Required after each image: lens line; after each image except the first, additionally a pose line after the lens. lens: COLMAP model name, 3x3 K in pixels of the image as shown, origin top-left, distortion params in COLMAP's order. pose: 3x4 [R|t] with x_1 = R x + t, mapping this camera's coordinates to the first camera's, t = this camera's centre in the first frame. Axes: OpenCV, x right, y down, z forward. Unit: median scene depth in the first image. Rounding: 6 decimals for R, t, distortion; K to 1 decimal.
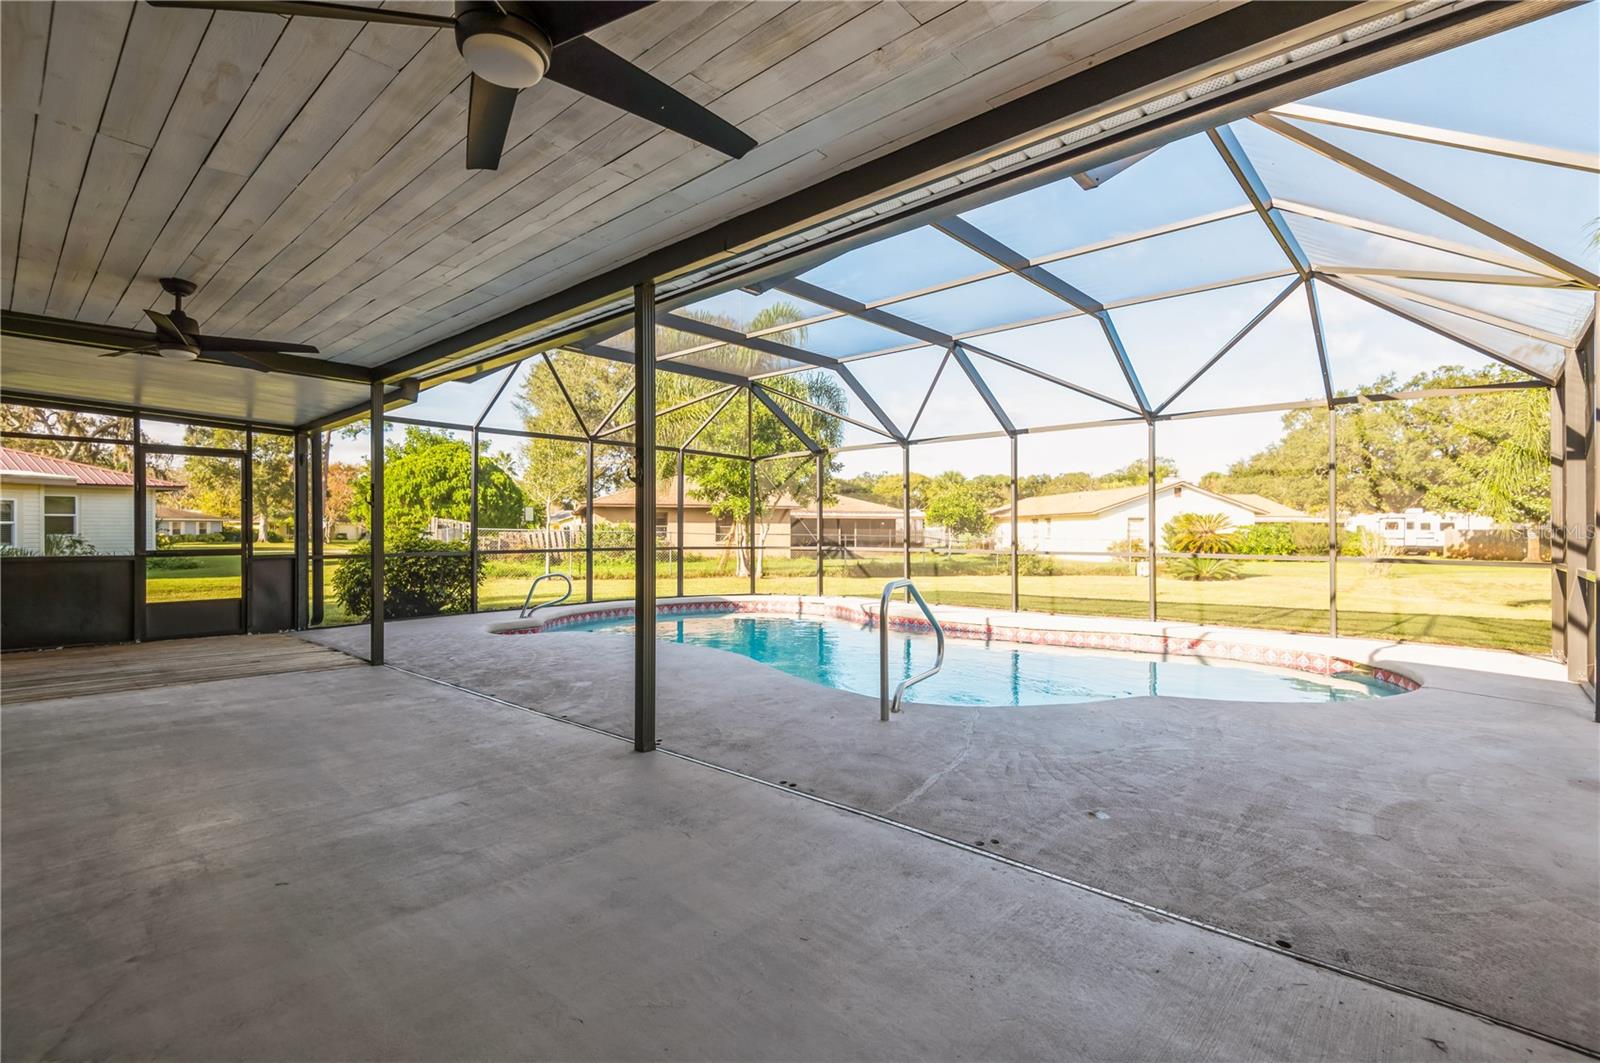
lens RADIAL K [[720.2, 0, 816.5], [0, 720.2, 531.7], [0, 0, 1]] dist [0.017026, -0.007772]
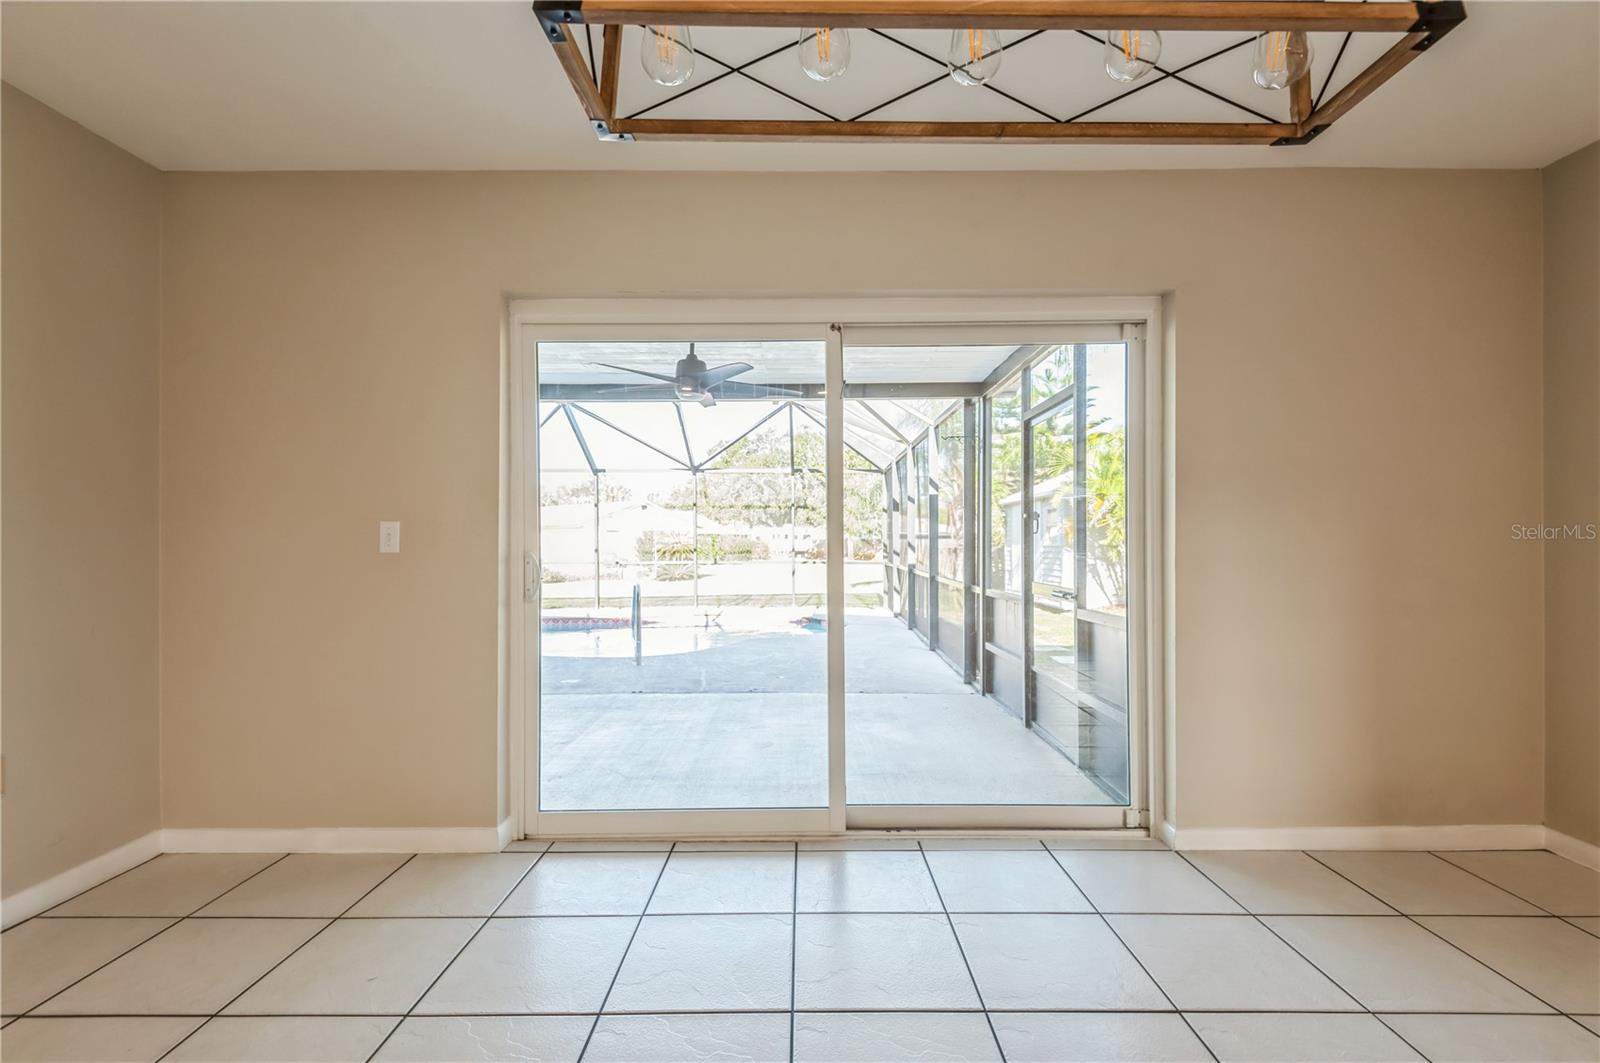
lens RADIAL K [[720.2, 0, 798.0], [0, 720.2, 533.8], [0, 0, 1]] dist [0.017026, -0.007772]
pose [[0.750320, 0.002075, 0.661071, -0.131720], [0.003501, 0.999969, -0.007113, -0.005794], [-0.661065, 0.007651, 0.750290, -0.092130]]
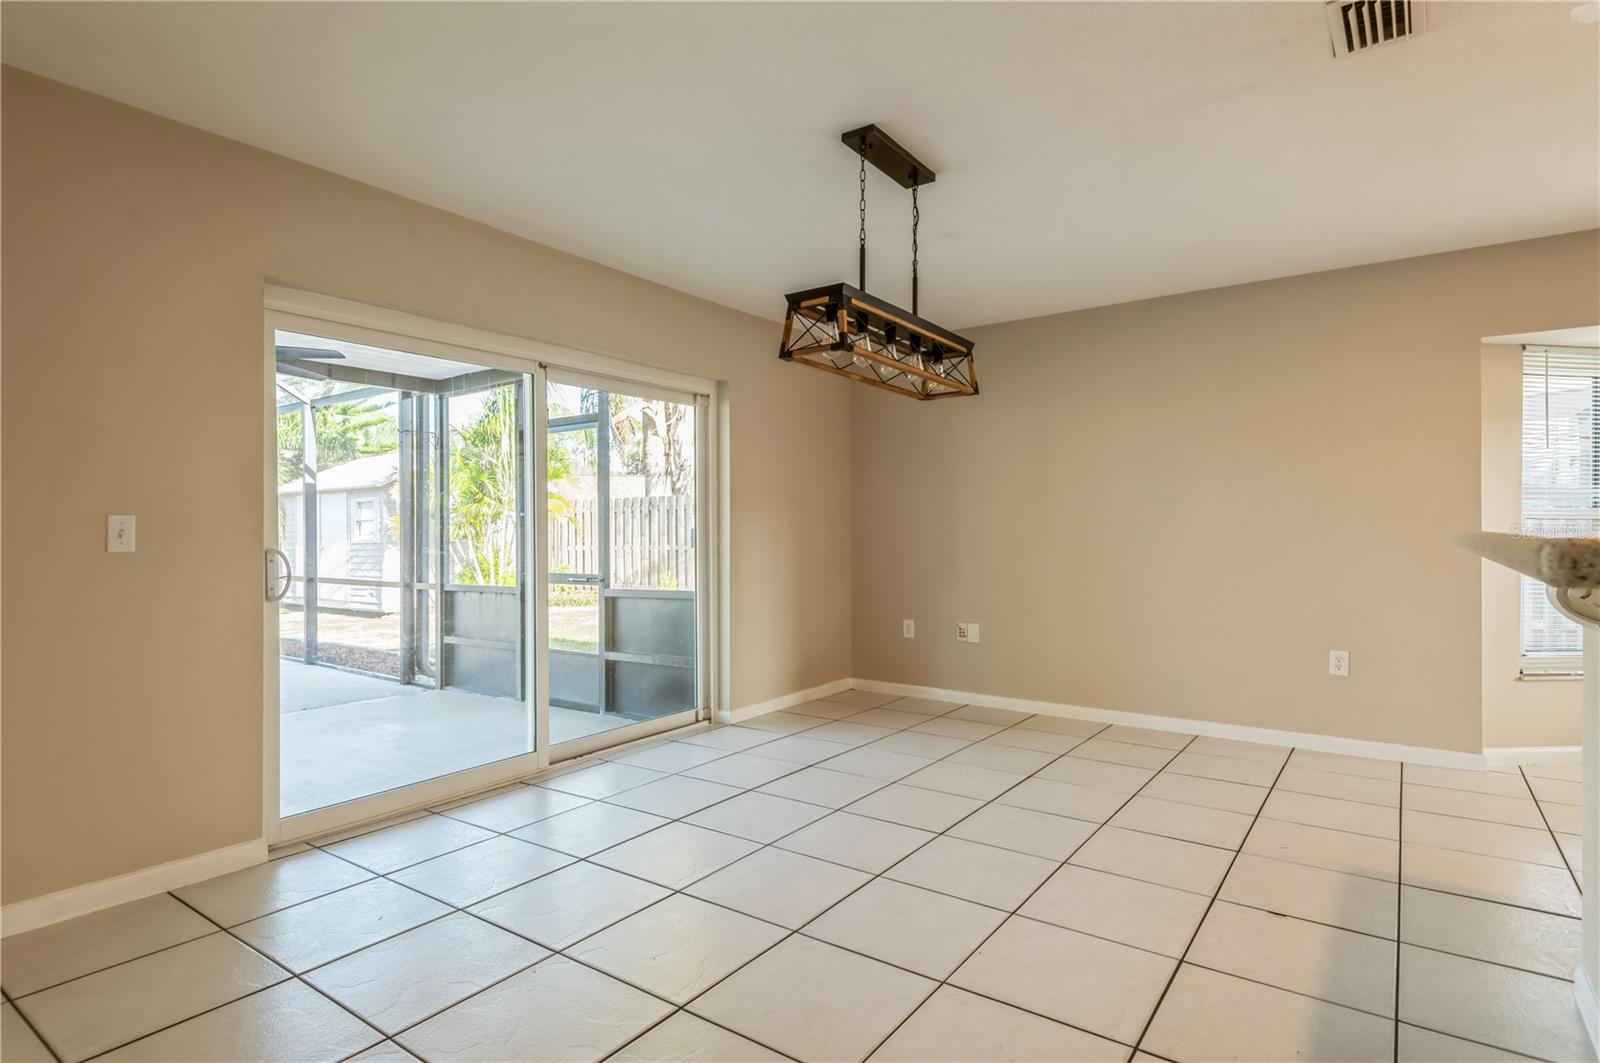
lens RADIAL K [[835.5, 0, 813.9], [0, 835.5, 524.1], [0, 0, 1]] dist [0.004641, -0.007569]
pose [[-0.121647, 0.009733, 0.992526, -0.226635], [0.004719, 0.999946, -0.009227, -0.006129], [-0.992562, 0.003561, -0.121686, -0.041774]]
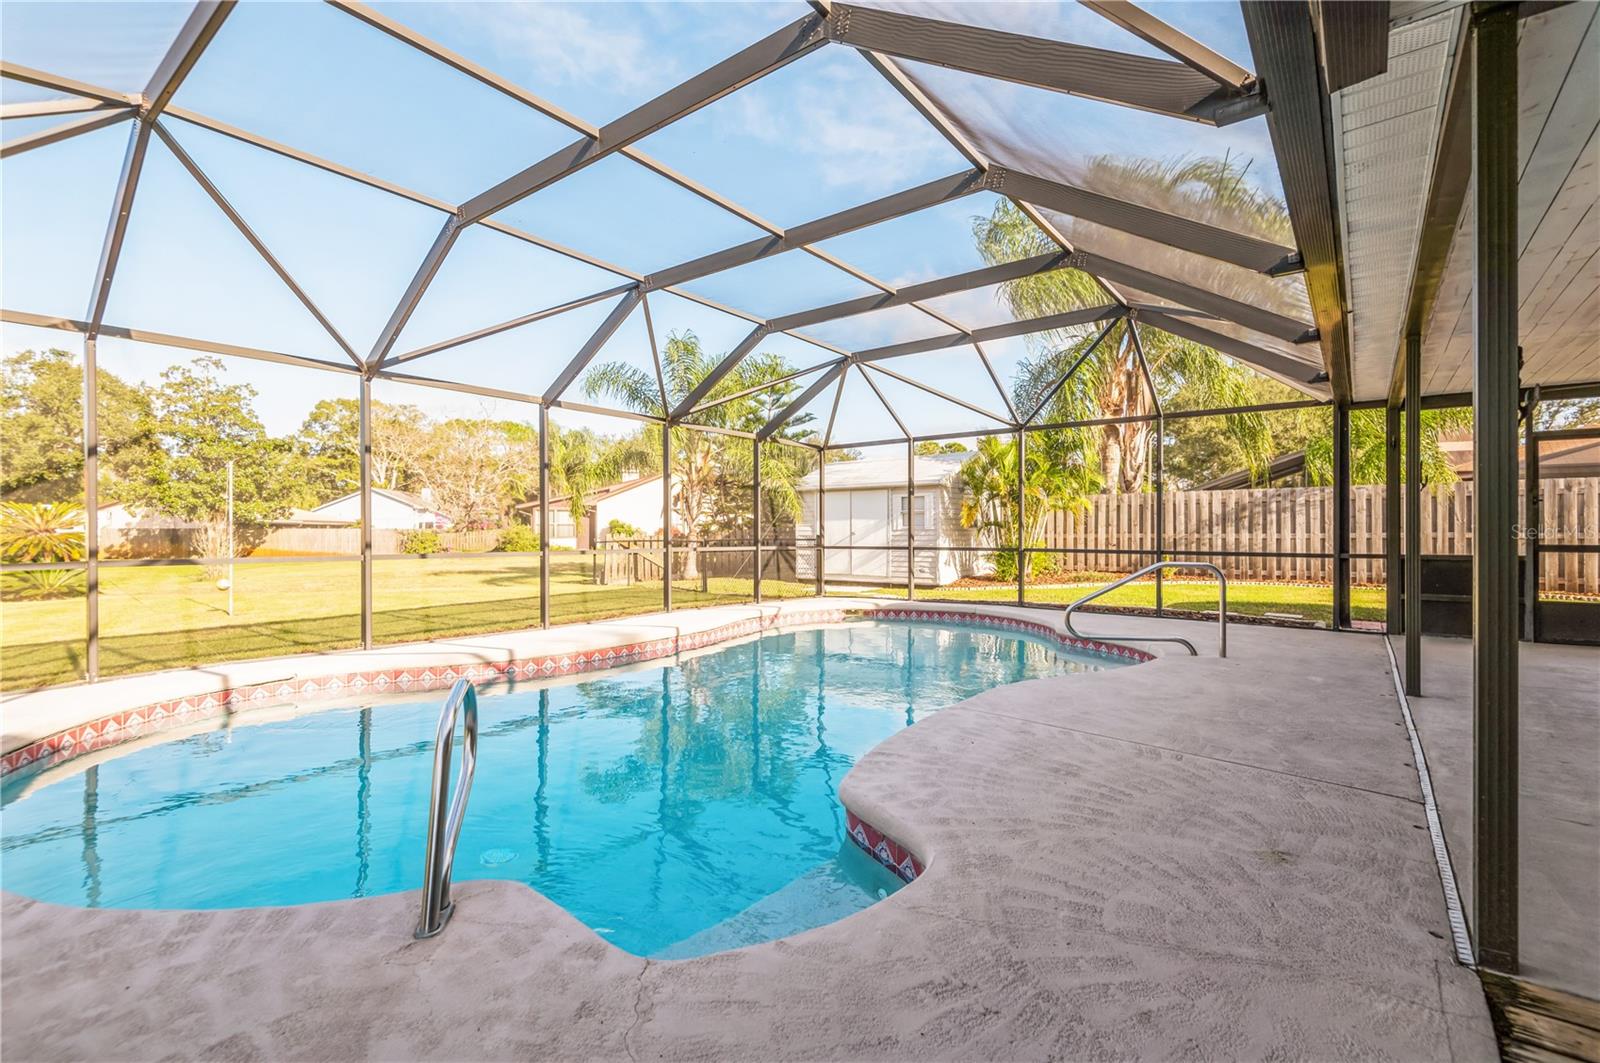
lens RADIAL K [[720.2, 0, 799.5], [0, 720.2, 529.0], [0, 0, 1]] dist [0.017026, -0.007772]
pose [[-0.059783, 0.002980, 0.998207, -0.225050], [-0.000096, 0.999996, -0.002991, 0.001407], [-0.998211, -0.000275, -0.059782, 0.327301]]
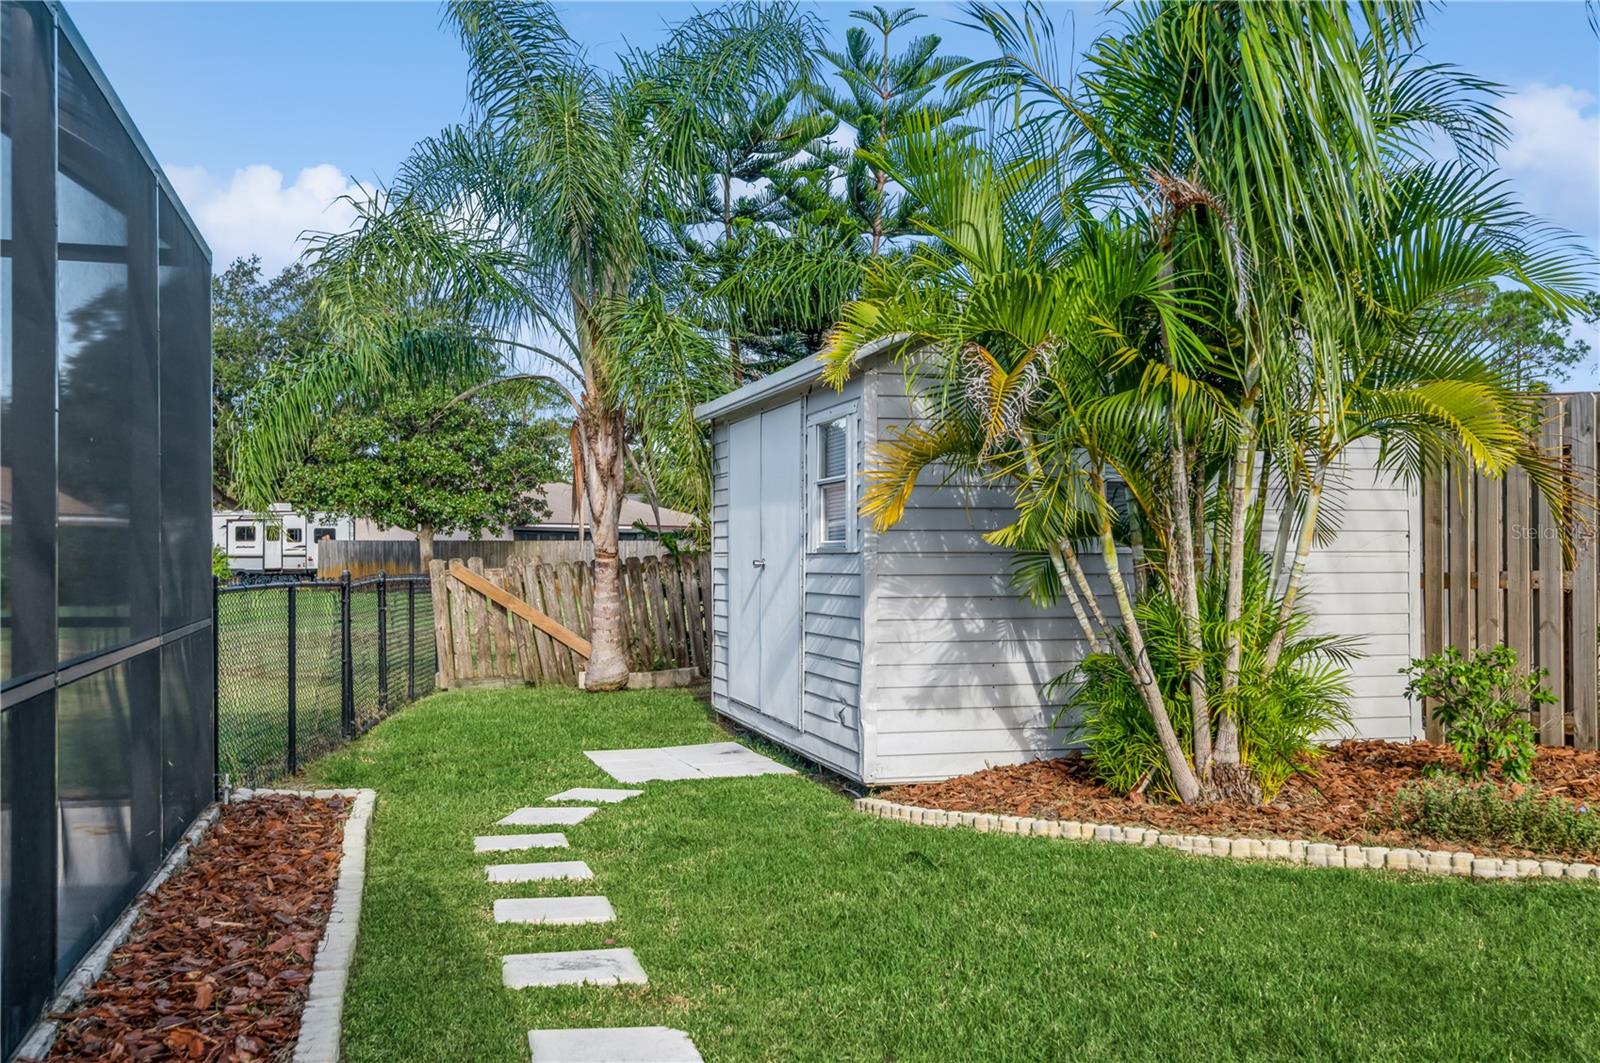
lens RADIAL K [[1549.5, 0, 798.3], [0, 1549.5, 532.4], [0, 0, 1]] dist [0.005565, 0.000000]
pose [[0.545178, 0.005650, 0.838301, 0.111630], [0.000530, 0.999975, -0.007084, -0.001527], [-0.838320, 0.004306, 0.545162, 0.019985]]
